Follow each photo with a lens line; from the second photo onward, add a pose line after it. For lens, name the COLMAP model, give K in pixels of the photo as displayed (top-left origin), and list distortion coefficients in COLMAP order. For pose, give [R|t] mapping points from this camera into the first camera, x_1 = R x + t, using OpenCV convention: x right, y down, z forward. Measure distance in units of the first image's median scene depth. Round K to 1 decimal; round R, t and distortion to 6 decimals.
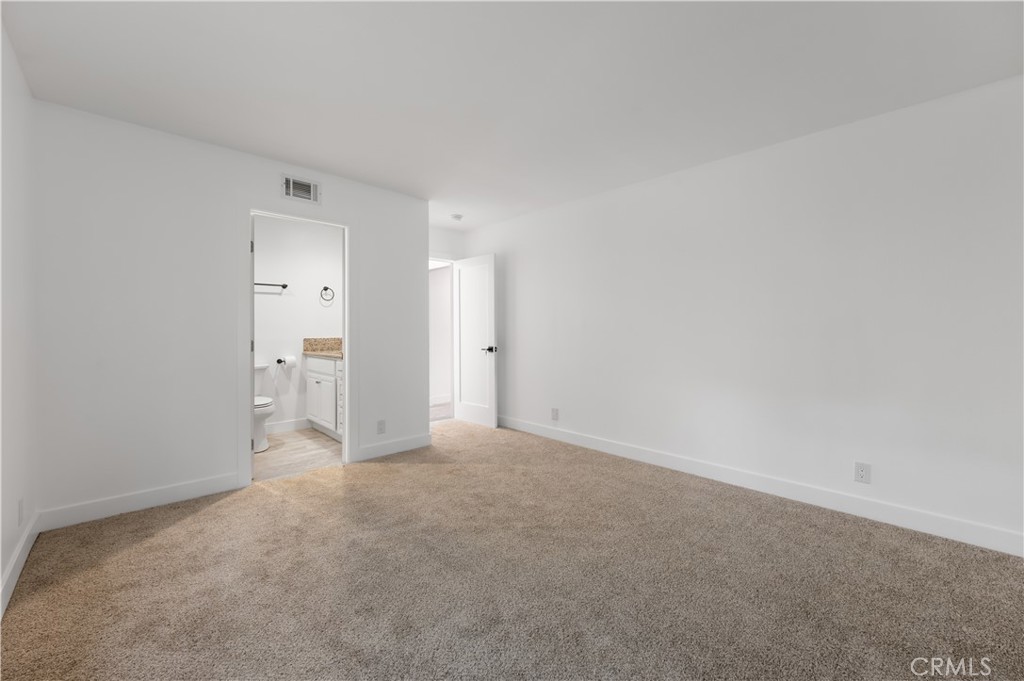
lens RADIAL K [[404.0, 0, 512.6], [0, 404.0, 336.5], [0, 0, 1]] dist [-0.002367, 0.000398]
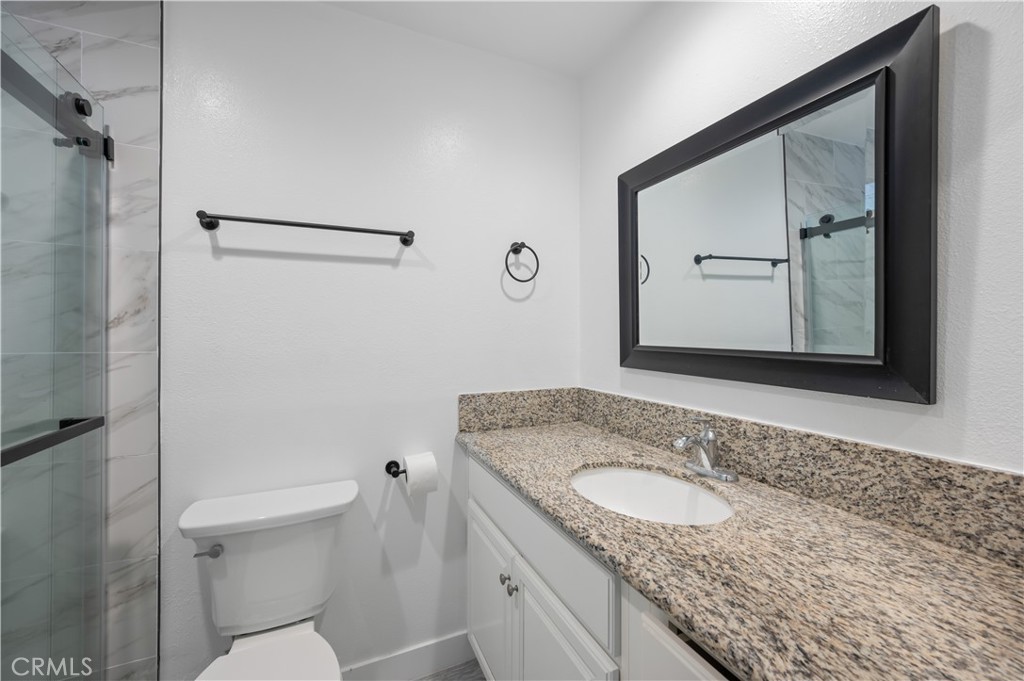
lens RADIAL K [[404.0, 0, 512.2], [0, 404.0, 334.3], [0, 0, 1]] dist [-0.002367, 0.000398]
pose [[0.945867, 0.003023, -0.324539, -0.372372], [-0.004426, 0.999984, -0.003585, -0.045759], [0.324523, 0.004827, 0.945865, 0.706683]]
